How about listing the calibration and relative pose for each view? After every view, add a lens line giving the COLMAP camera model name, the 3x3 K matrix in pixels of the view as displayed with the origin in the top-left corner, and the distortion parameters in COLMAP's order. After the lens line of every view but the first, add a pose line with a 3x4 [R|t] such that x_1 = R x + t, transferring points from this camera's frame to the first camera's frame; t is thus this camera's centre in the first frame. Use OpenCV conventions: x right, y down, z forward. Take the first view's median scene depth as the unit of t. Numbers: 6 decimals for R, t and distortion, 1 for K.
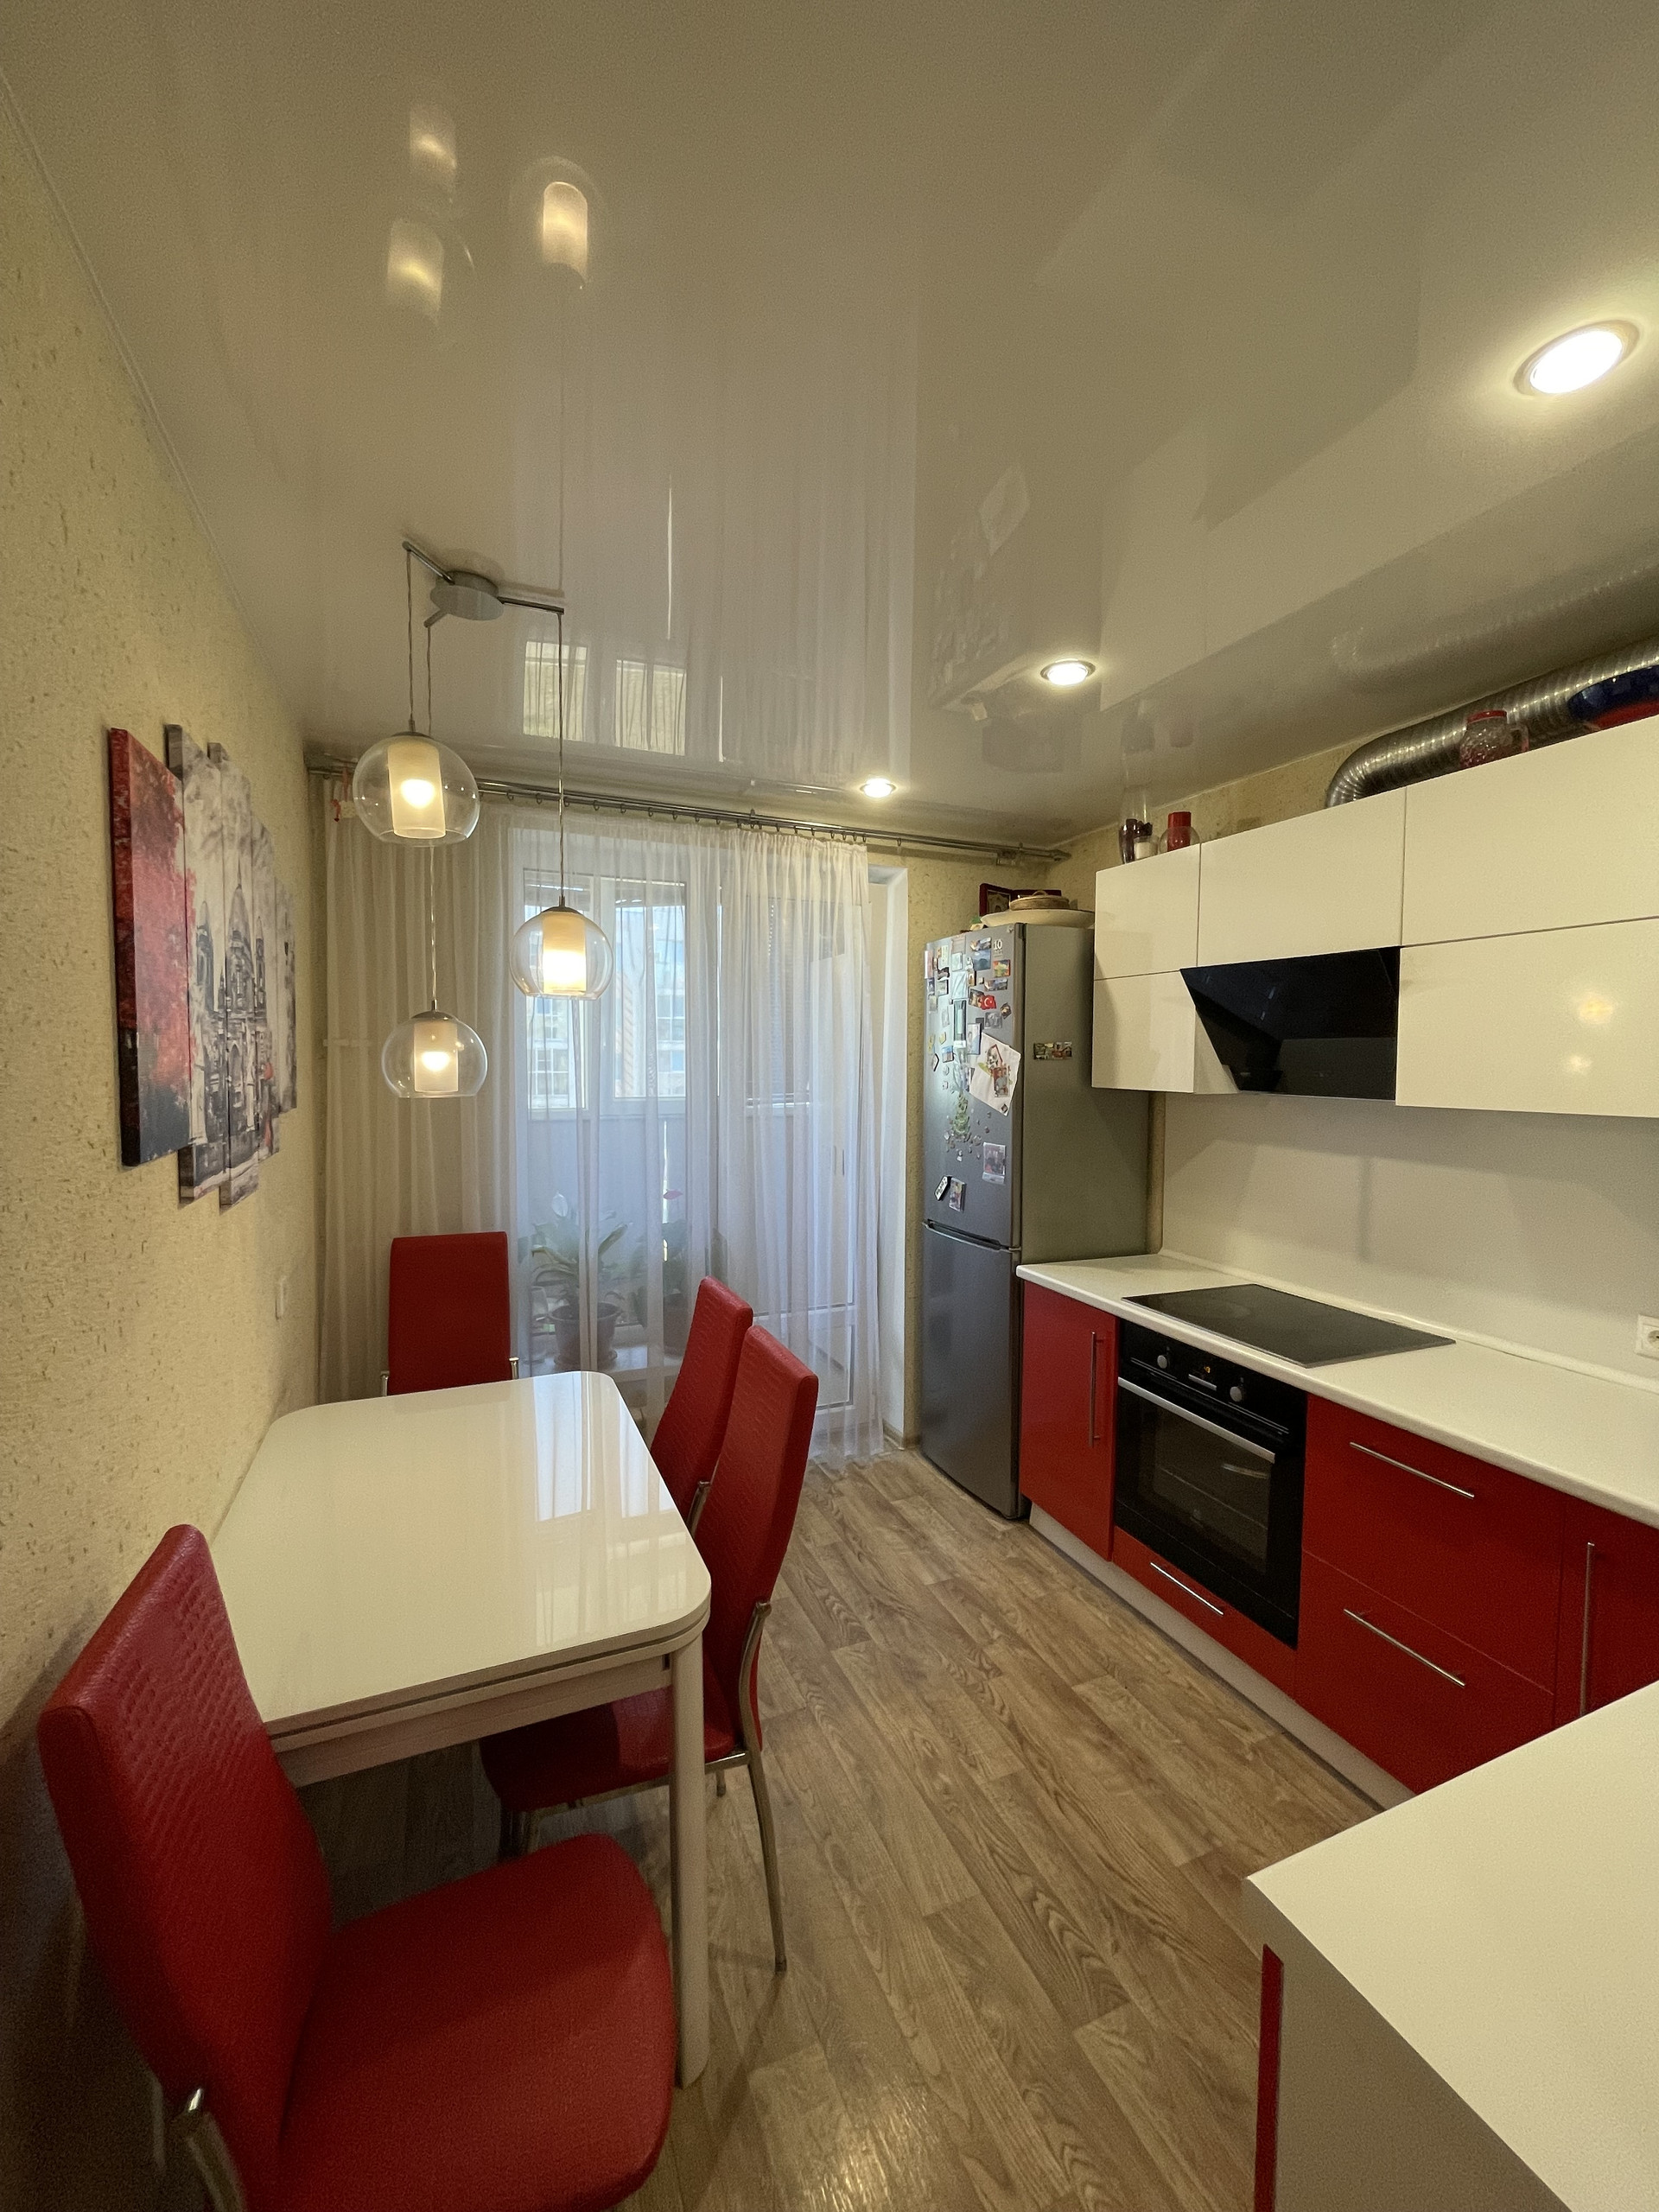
lens RADIAL K [[893.9, 0, 835.9], [0, 893.9, 1103.8], [0, 0, 1]] dist [-0.002465, -0.000594]
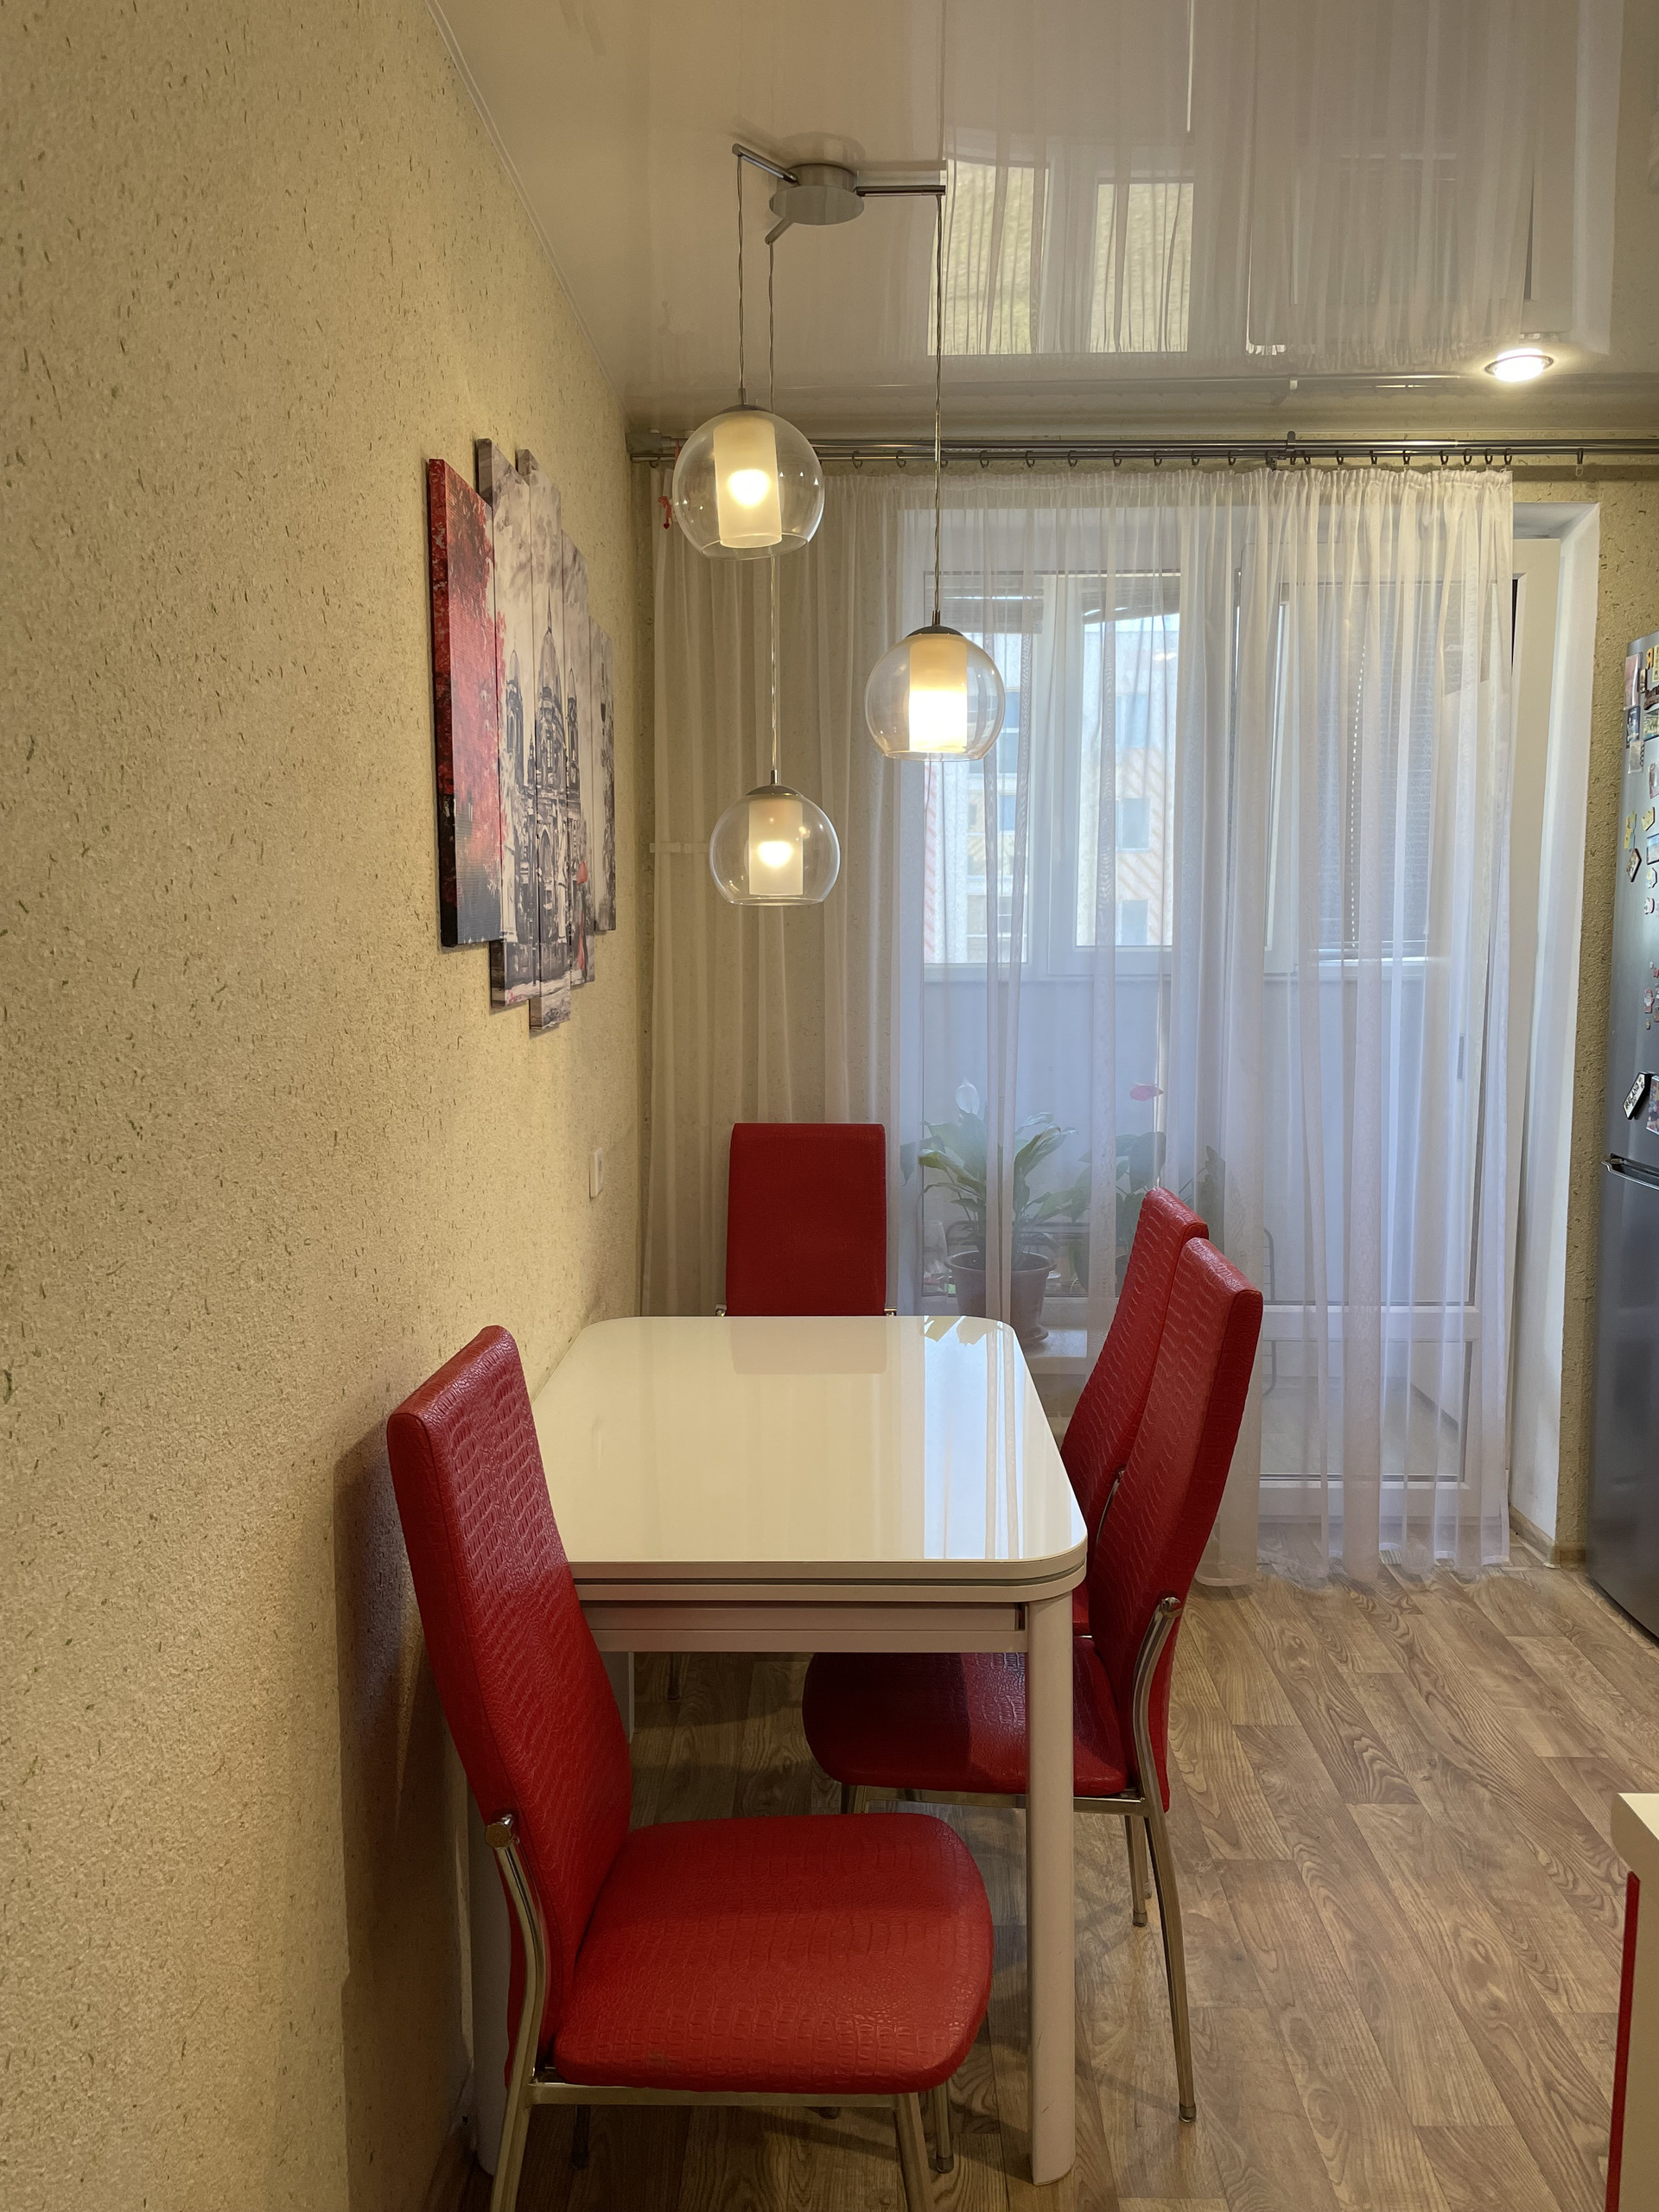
lens RADIAL K [[1675.2, 0, 837.9], [0, 1675.2, 1089.2], [0, 0, 1]] dist [0.070337, -0.085402]
pose [[0.913156, 0.034532, -0.406145, 0.161572], [-0.012615, 0.998322, 0.056519, 0.064931], [0.407416, -0.046487, 0.912059, -0.241261]]
